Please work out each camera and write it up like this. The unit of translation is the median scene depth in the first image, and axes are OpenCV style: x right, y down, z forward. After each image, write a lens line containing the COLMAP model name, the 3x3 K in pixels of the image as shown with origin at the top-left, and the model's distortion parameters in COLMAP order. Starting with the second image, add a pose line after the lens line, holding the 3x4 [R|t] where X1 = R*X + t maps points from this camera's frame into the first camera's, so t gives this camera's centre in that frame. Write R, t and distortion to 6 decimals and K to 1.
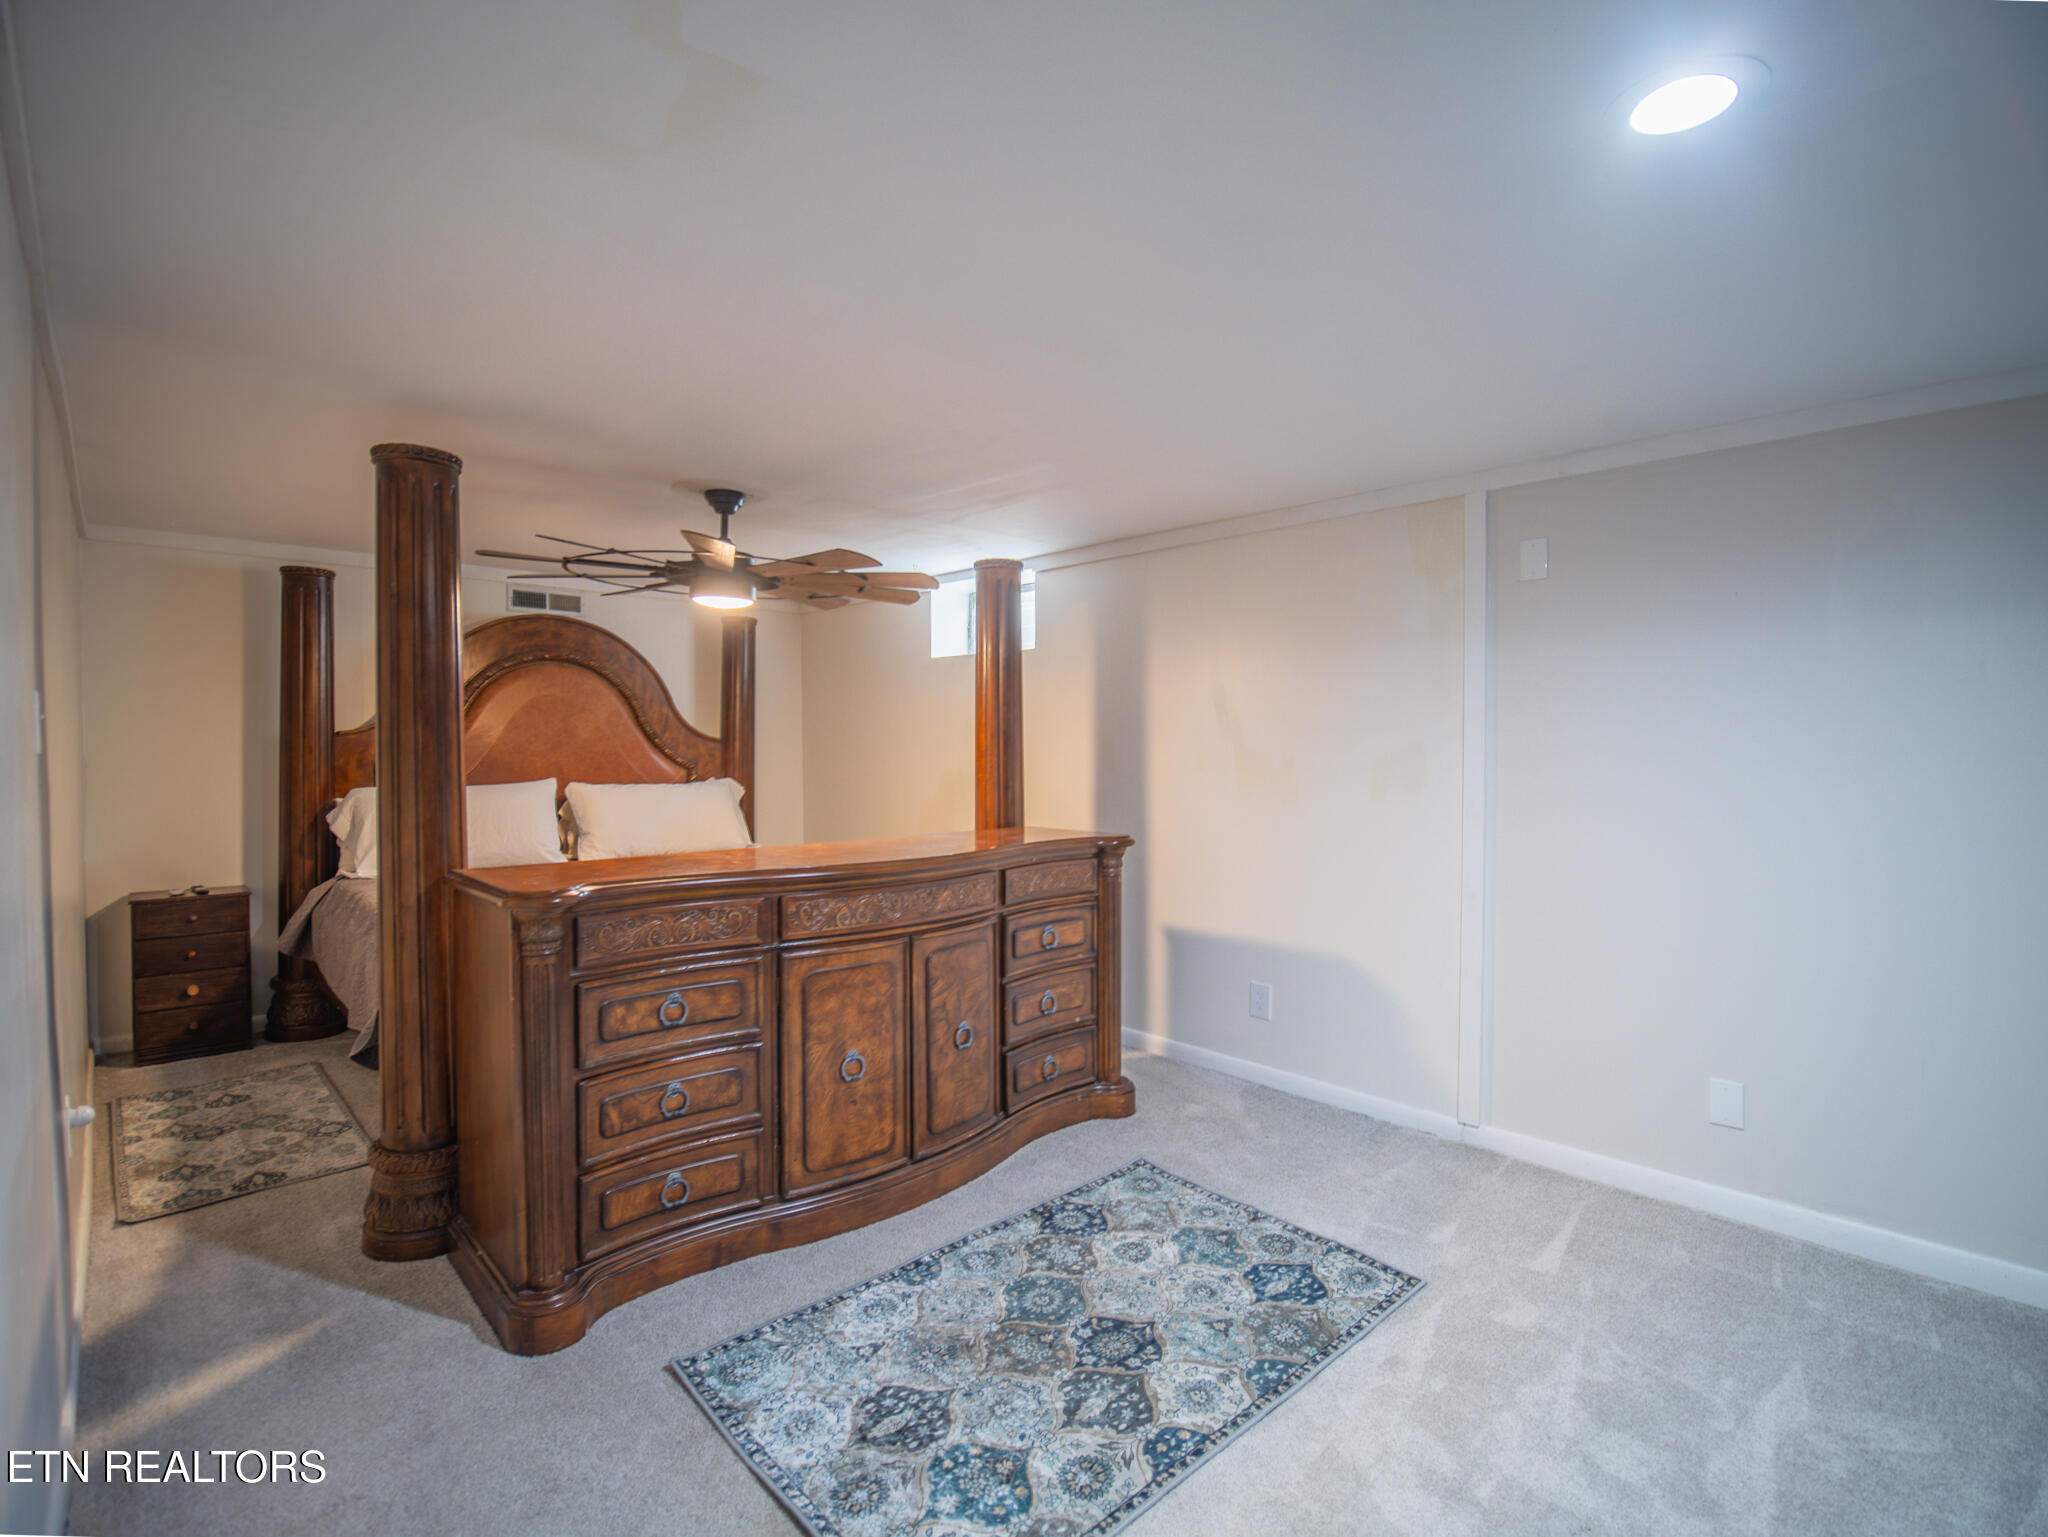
lens RADIAL K [[947.1, 0, 1024.1], [0, 947.1, 771.7], [0, 0, 1]] dist [-0.013340, -0.005052]
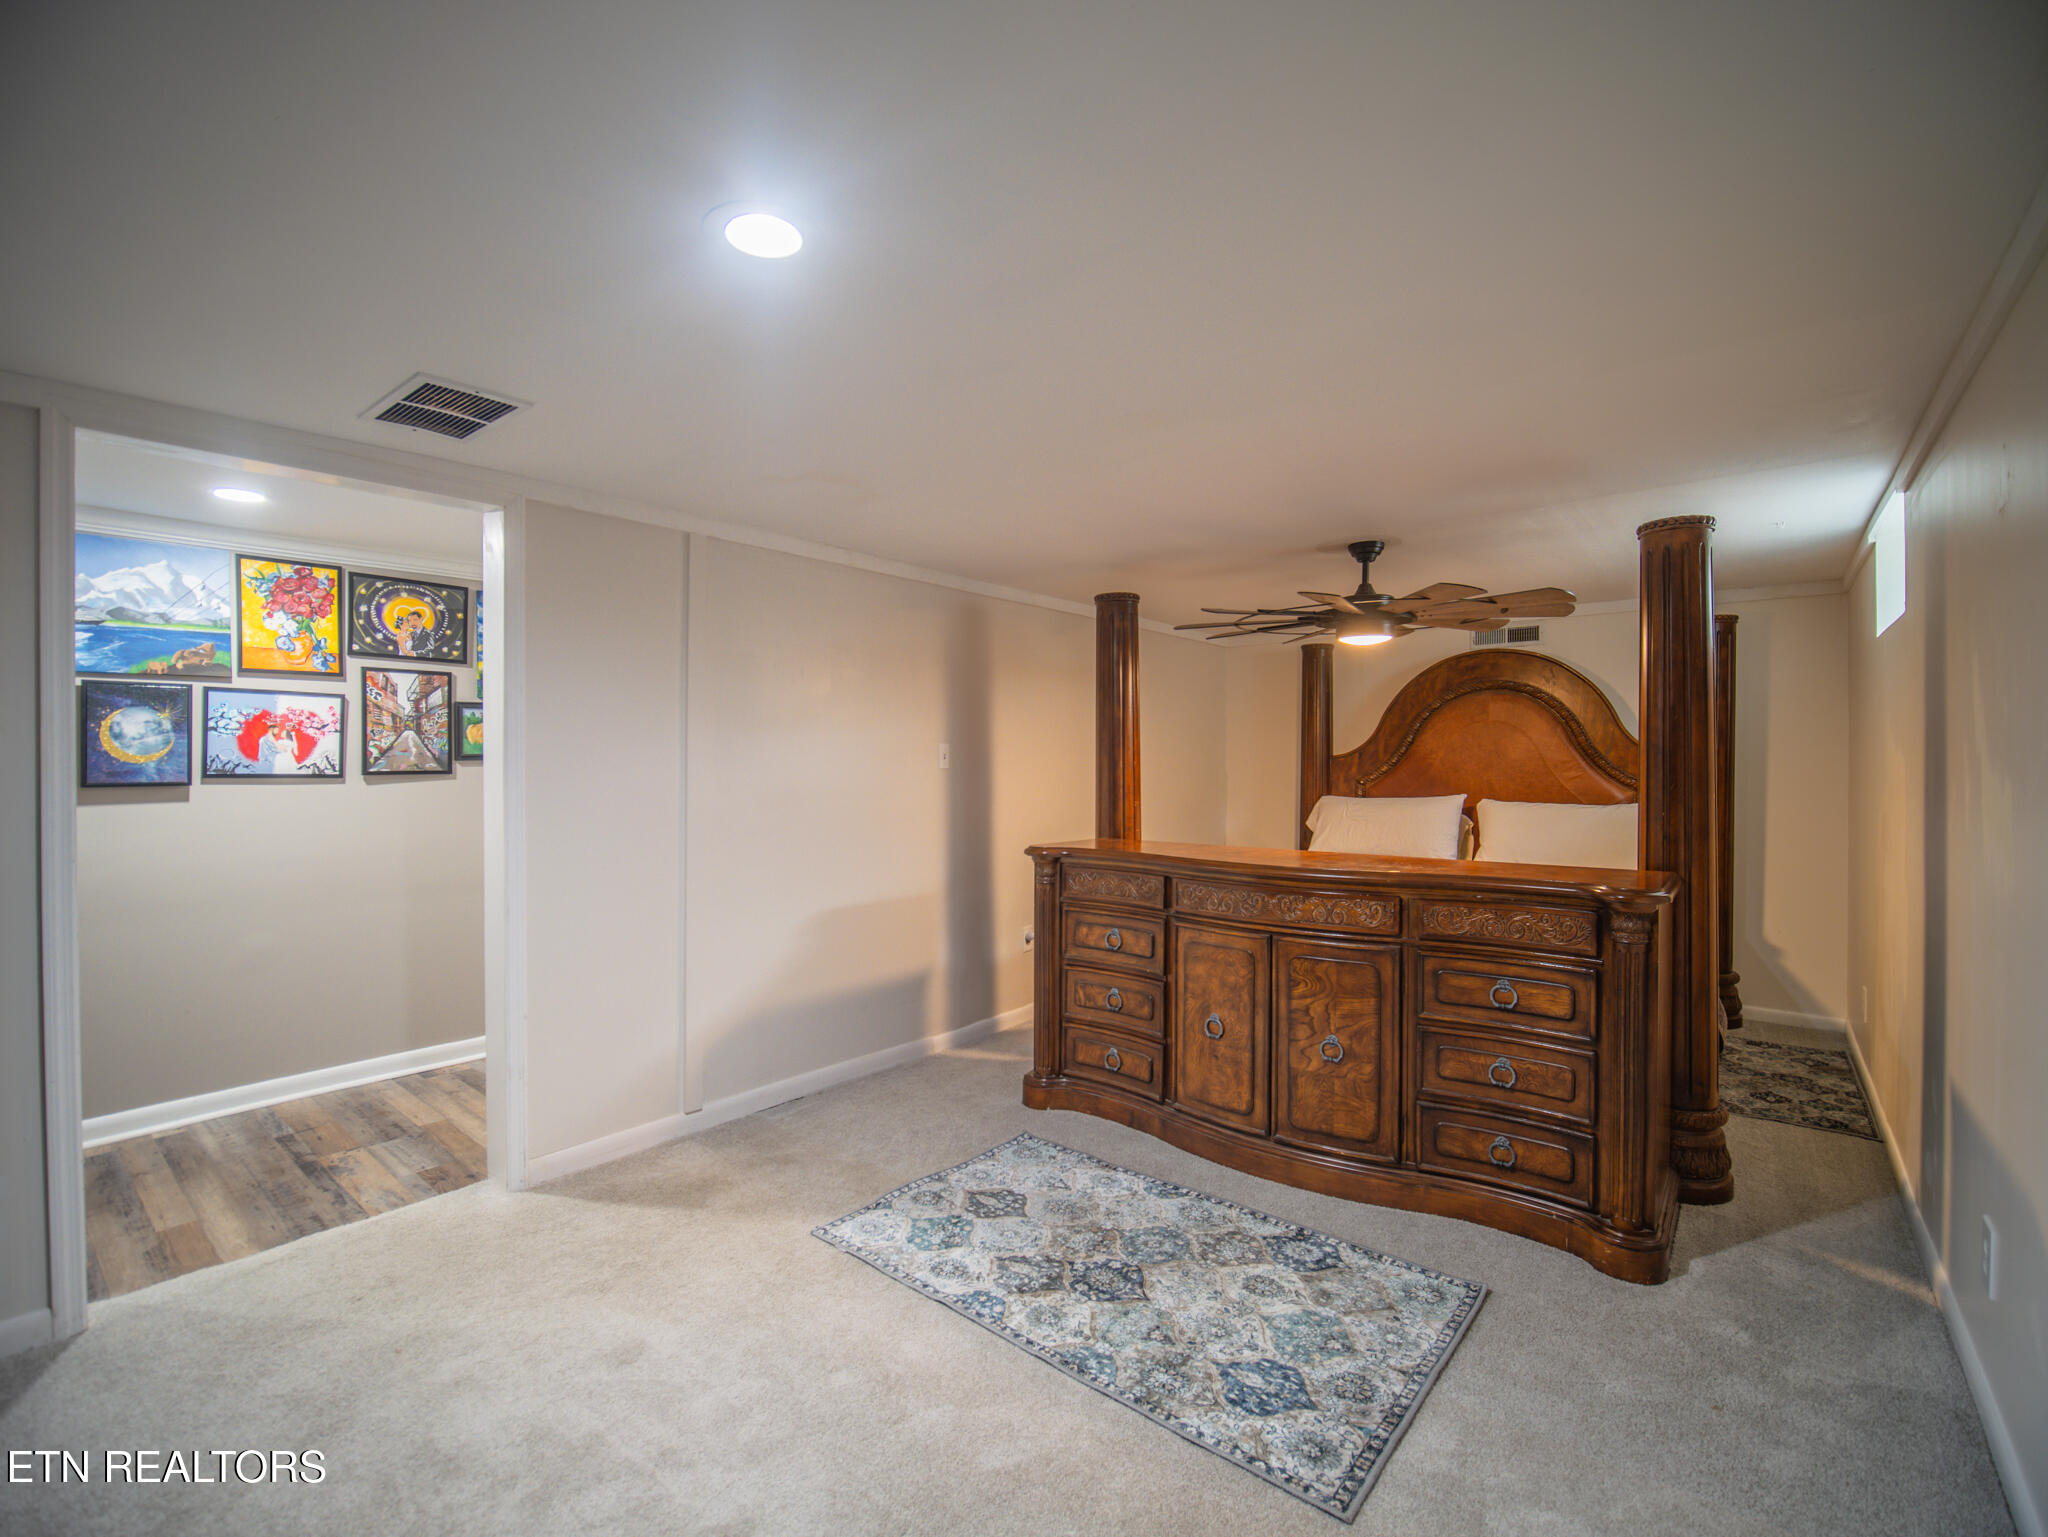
lens RADIAL K [[921.9, 0, 1021.7], [0, 921.9, 770.0], [0, 0, 1]] dist [-0.013503, -0.003794]
pose [[0.131466, 0.002501, -0.991317, 0.942191], [-0.026538, 0.999647, -0.000997, -0.012475], [0.990965, 0.026438, 0.131486, 0.573256]]
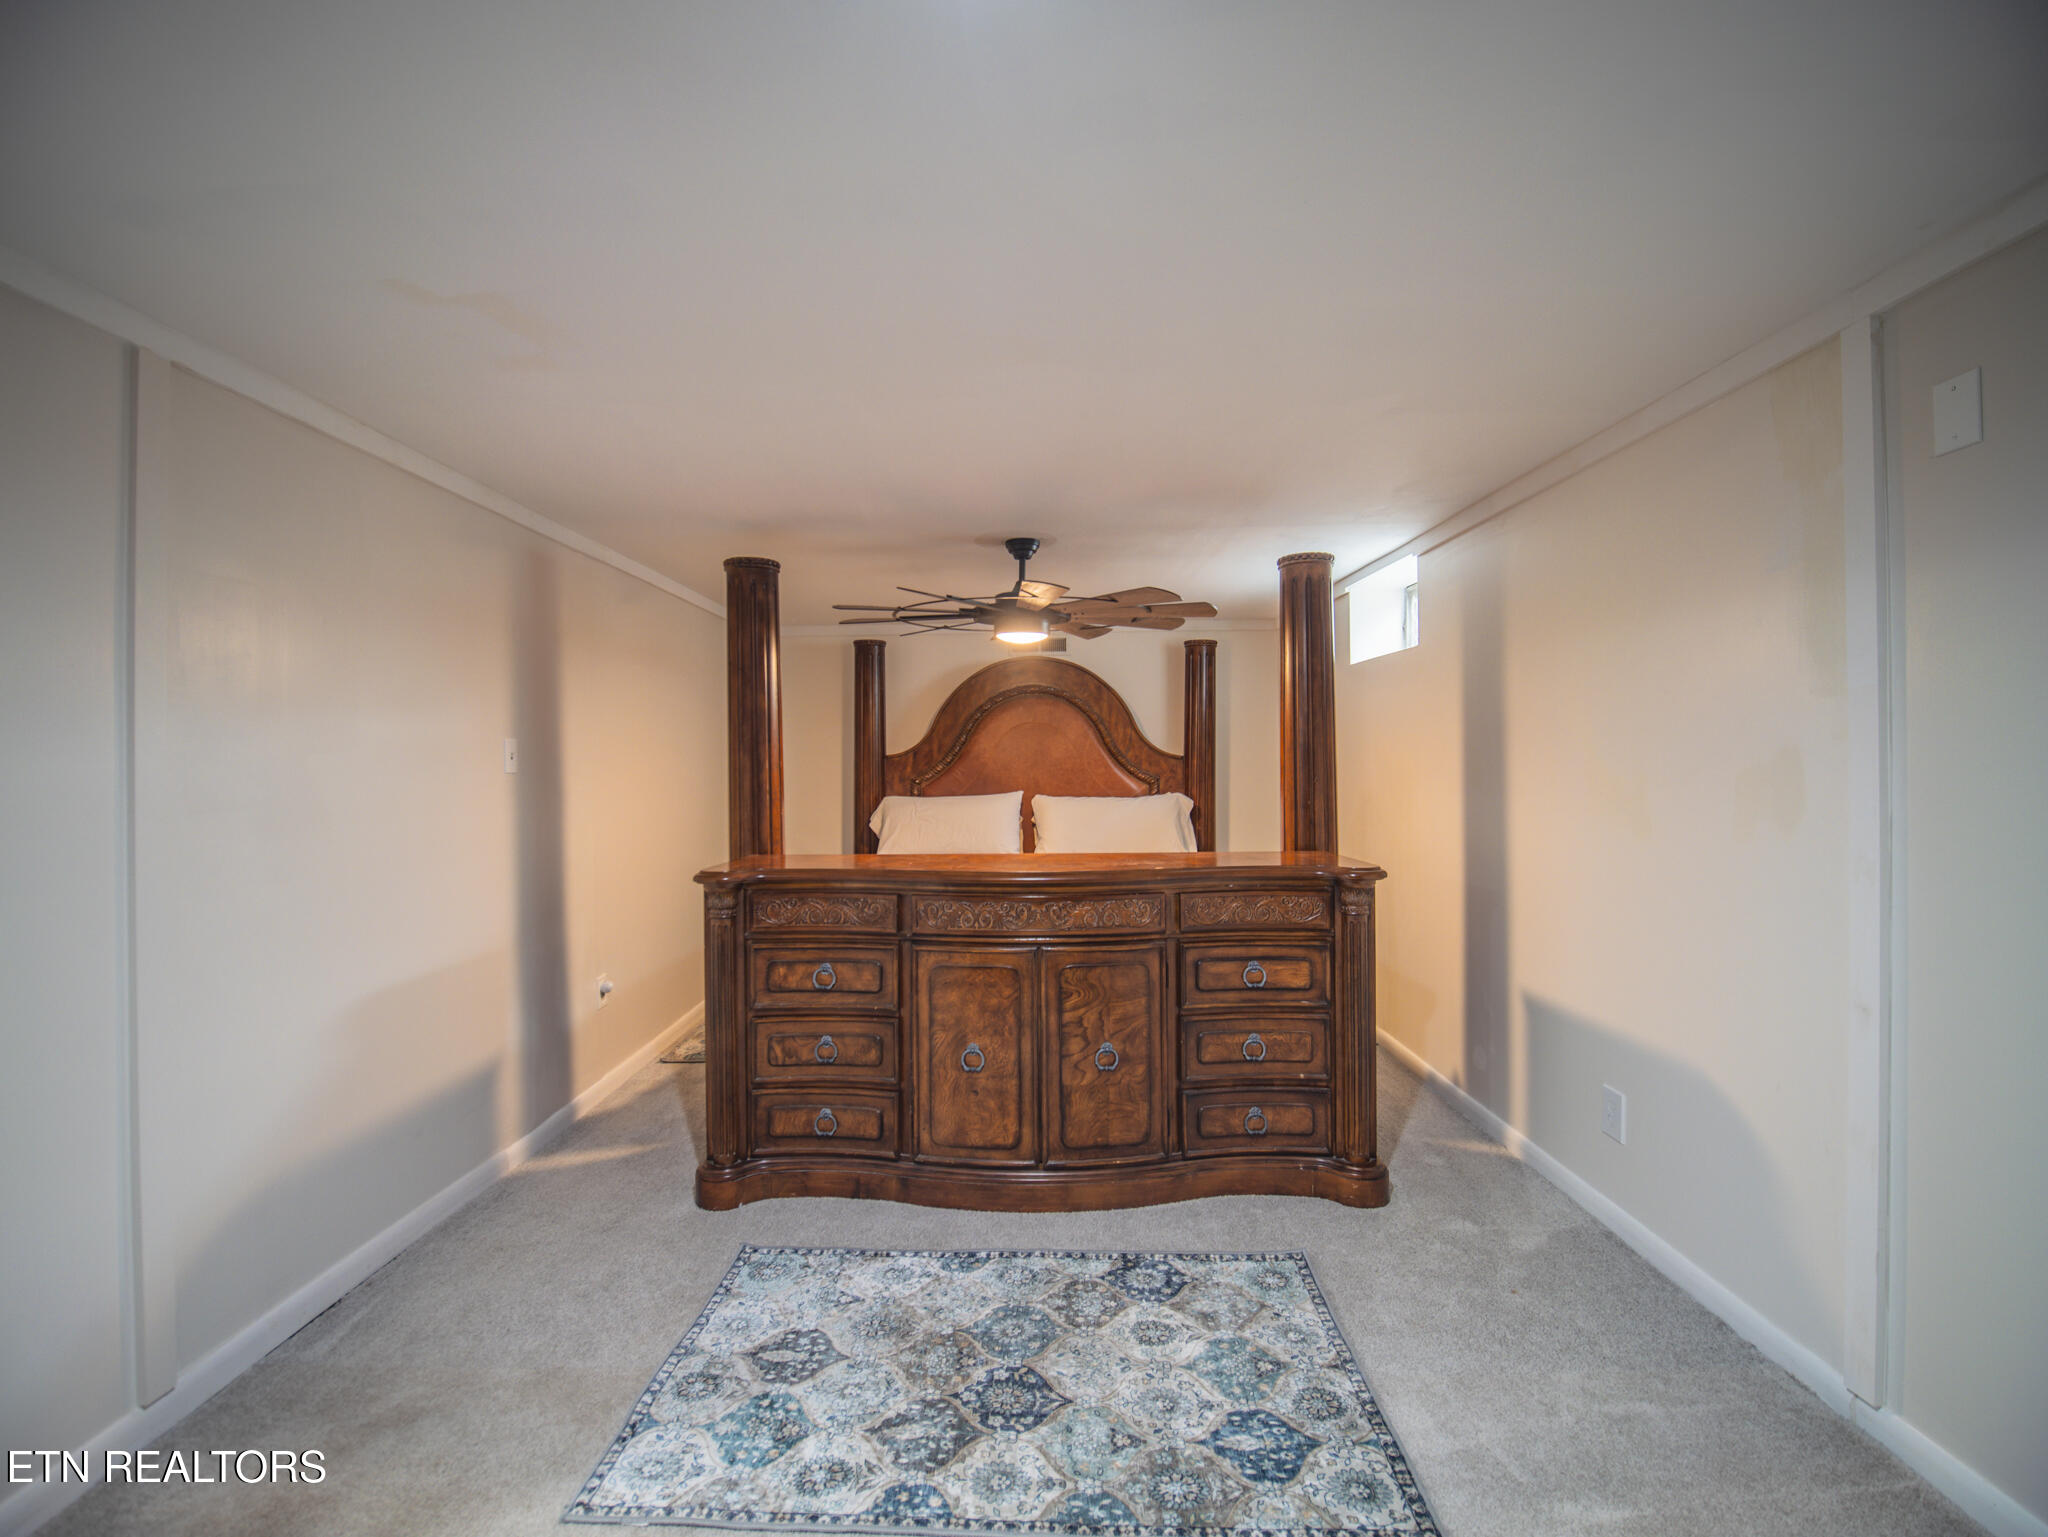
lens RADIAL K [[921.9, 0, 1021.7], [0, 921.9, 770.0], [0, 0, 1]] dist [-0.013503, -0.003794]
pose [[0.714532, -0.005232, -0.699583, 0.586239], [-0.007419, 0.999859, -0.015055, -0.004378], [0.699563, 0.015947, 0.714393, 0.271031]]
